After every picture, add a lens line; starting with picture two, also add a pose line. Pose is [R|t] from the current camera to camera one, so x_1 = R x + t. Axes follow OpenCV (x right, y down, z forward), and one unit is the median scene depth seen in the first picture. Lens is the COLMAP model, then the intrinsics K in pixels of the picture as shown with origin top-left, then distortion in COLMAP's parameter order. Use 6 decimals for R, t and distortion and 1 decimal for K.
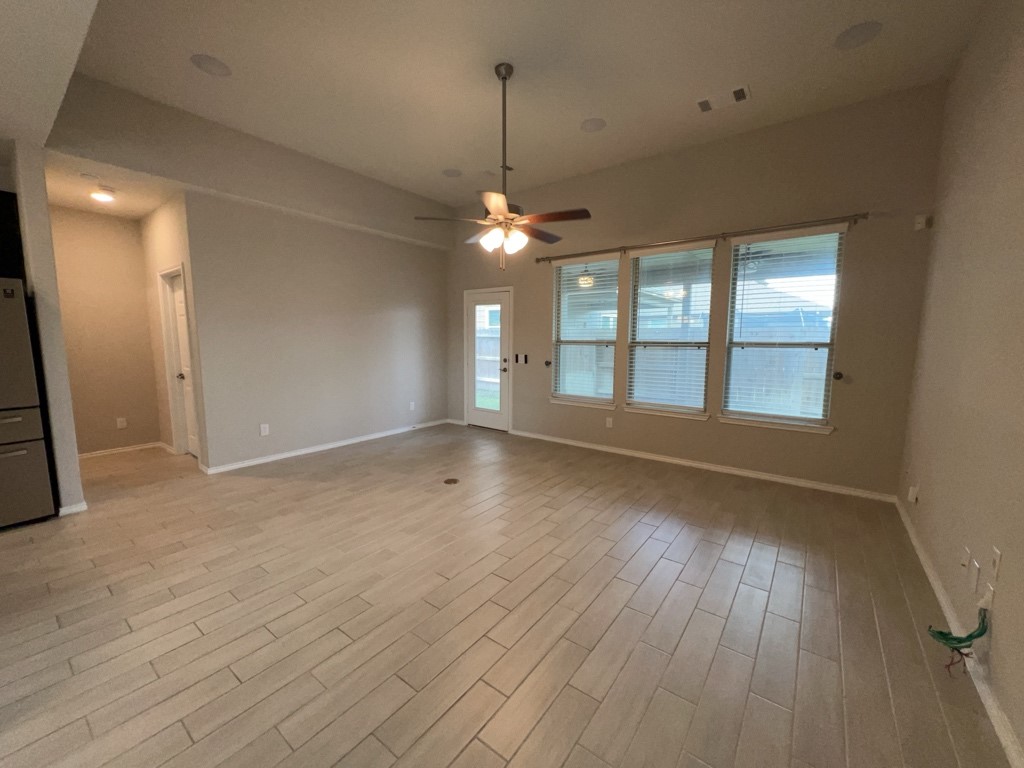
lens RADIAL K [[407.8, 0, 512.6], [0, 407.8, 384.9], [0, 0, 1]] dist [-0.001327, 0.000689]
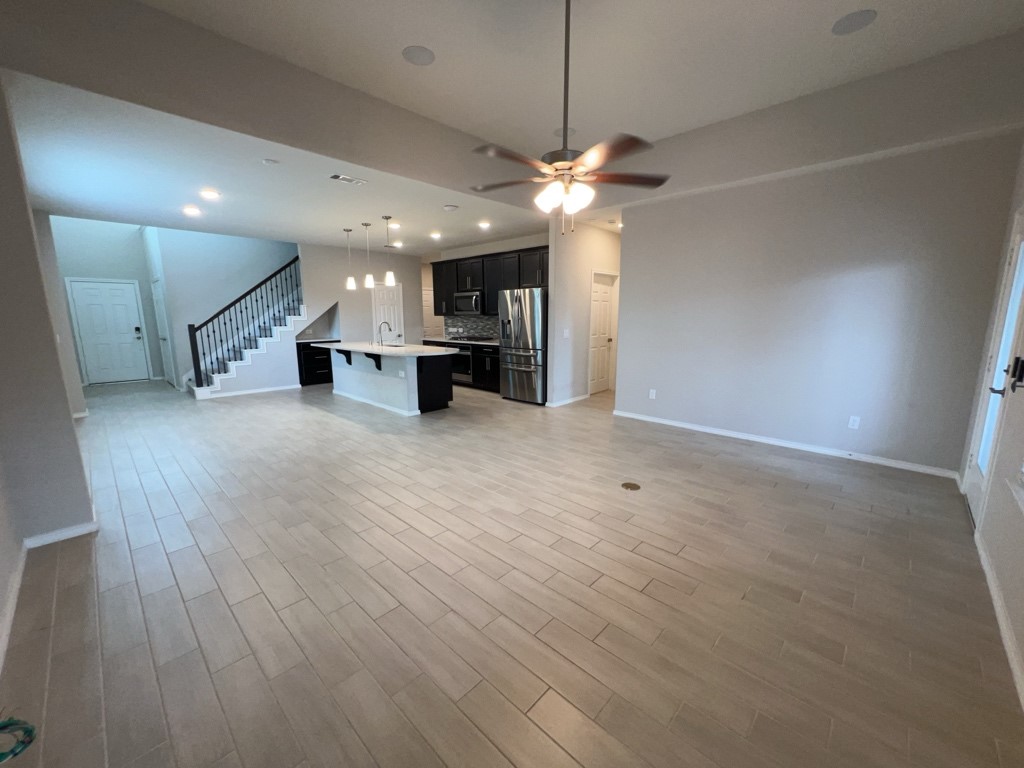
lens RADIAL K [[407.8, 0, 512.6], [0, 407.8, 384.9], [0, 0, 1]] dist [-0.001327, 0.000689]
pose [[-0.113863, 0.166921, -0.979374, 0.602943], [-0.111116, 0.977460, 0.179513, -0.085277], [0.987263, 0.129264, -0.092749, 0.719482]]
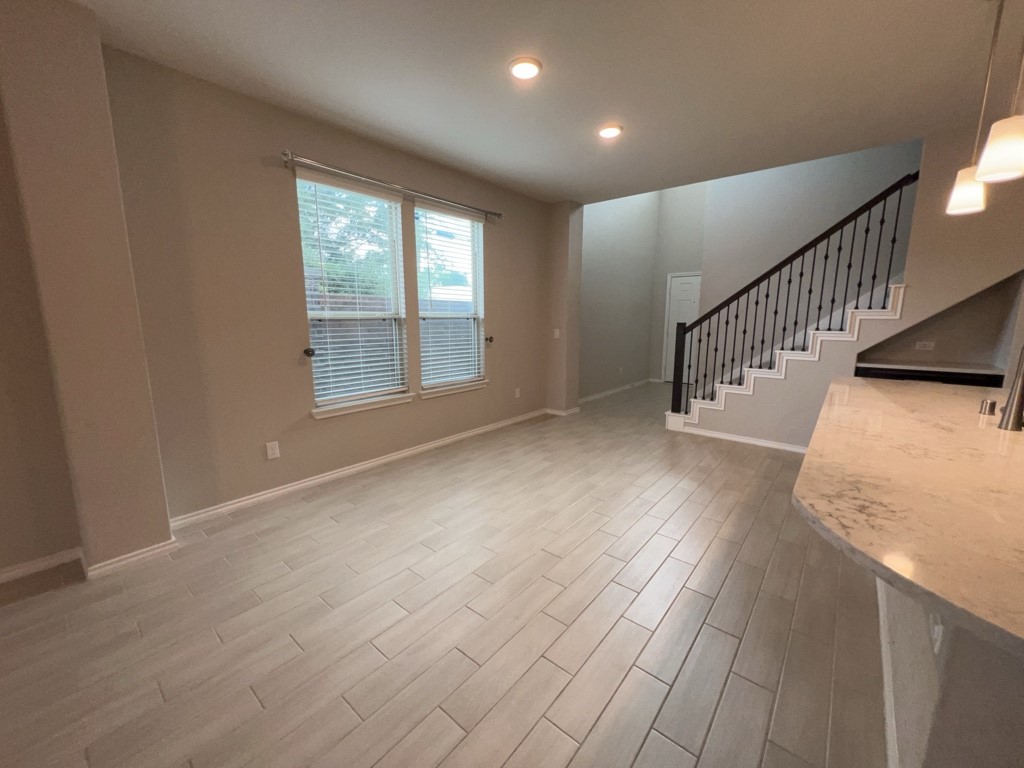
lens RADIAL K [[407.8, 0, 512.6], [0, 407.8, 384.9], [0, 0, 1]] dist [-0.001327, 0.000689]
pose [[-0.998864, -0.011644, 0.046215, -0.398255], [0.001757, 0.960044, 0.279843, -0.040650], [-0.047627, 0.279606, -0.958933, 0.440627]]
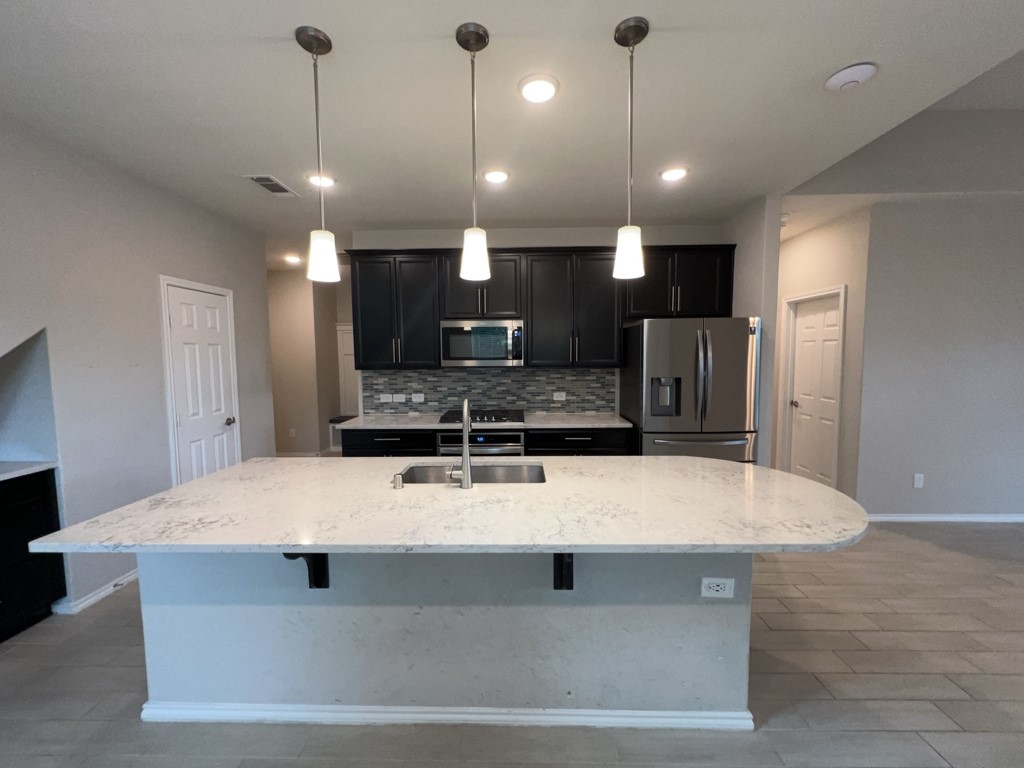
lens RADIAL K [[407.8, 0, 512.6], [0, 407.8, 384.9], [0, 0, 1]] dist [-0.001327, 0.000689]
pose [[0.586357, 0.052223, -0.808367, -0.447661], [-0.082479, 0.996582, 0.004556, -0.015445], [0.805843, 0.064001, 0.588661, -0.123249]]
